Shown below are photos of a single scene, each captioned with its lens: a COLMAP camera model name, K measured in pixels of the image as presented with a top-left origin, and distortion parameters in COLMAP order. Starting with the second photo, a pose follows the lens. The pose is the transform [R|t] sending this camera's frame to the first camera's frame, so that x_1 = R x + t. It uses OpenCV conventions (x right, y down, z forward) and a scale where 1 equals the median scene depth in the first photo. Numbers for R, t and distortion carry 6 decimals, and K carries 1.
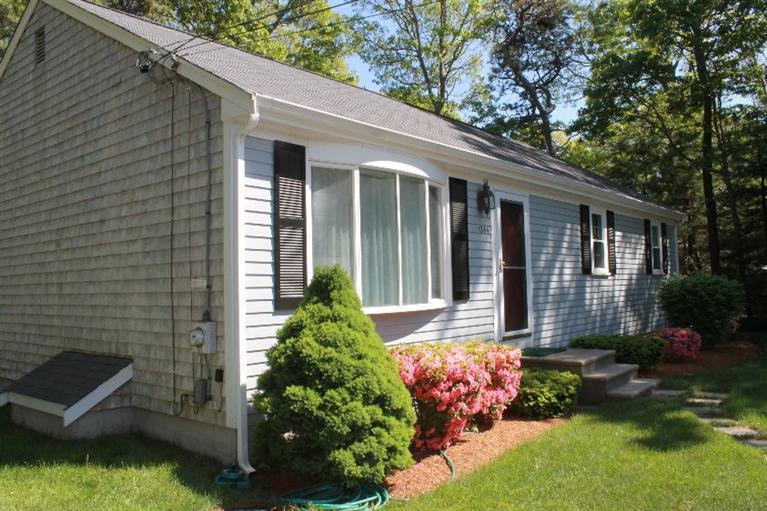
lens RADIAL K [[641.3, 0, 383.5], [0, 641.3, 255.5], [0, 0, 1]] dist [-0.128025, 0.014074]
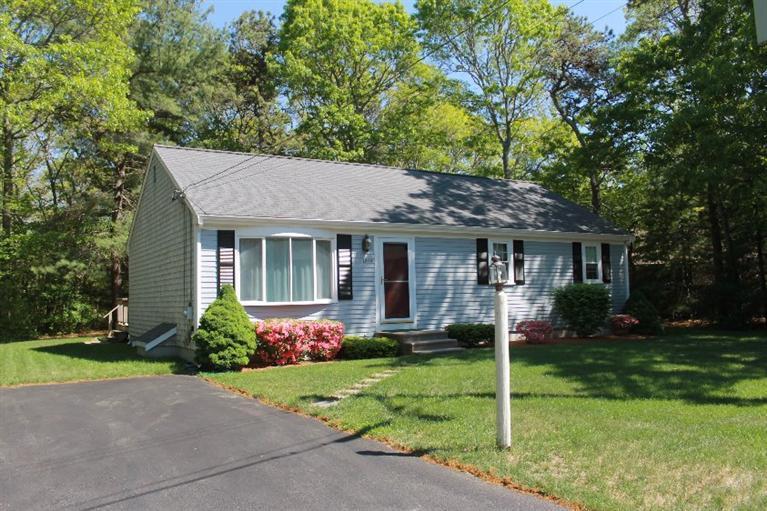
lens RADIAL K [[641.3, 0, 383.5], [0, 641.3, 255.5], [0, 0, 1]] dist [-0.128025, 0.014074]
pose [[0.943016, -0.020396, -0.332121, 1.100918], [0.017062, 0.999771, -0.012954, -0.043488], [0.332309, 0.006549, 0.943148, -0.938324]]
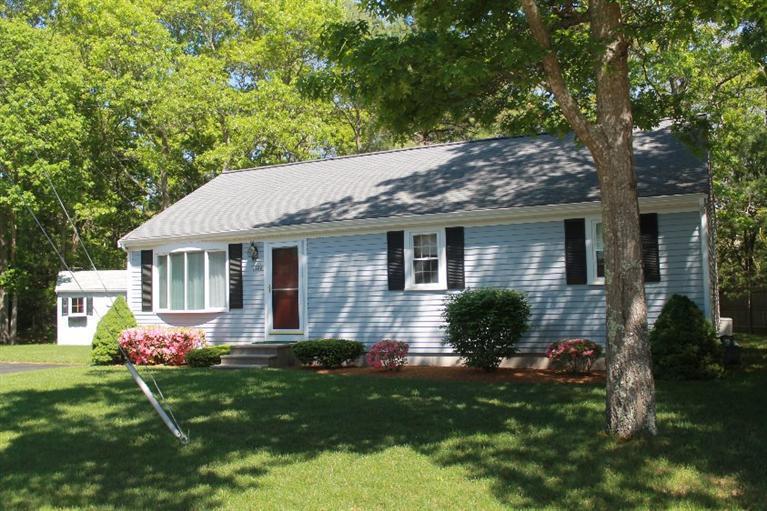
lens RADIAL K [[772.7, 0, 383.5], [0, 772.7, 255.5], [0, 0, 1]] dist [-0.004027, -0.002306]
pose [[0.202719, -0.054021, -0.977746, 3.157852], [0.058994, 0.997337, -0.042872, 0.047494], [0.977458, -0.048991, 0.205366, 1.253653]]
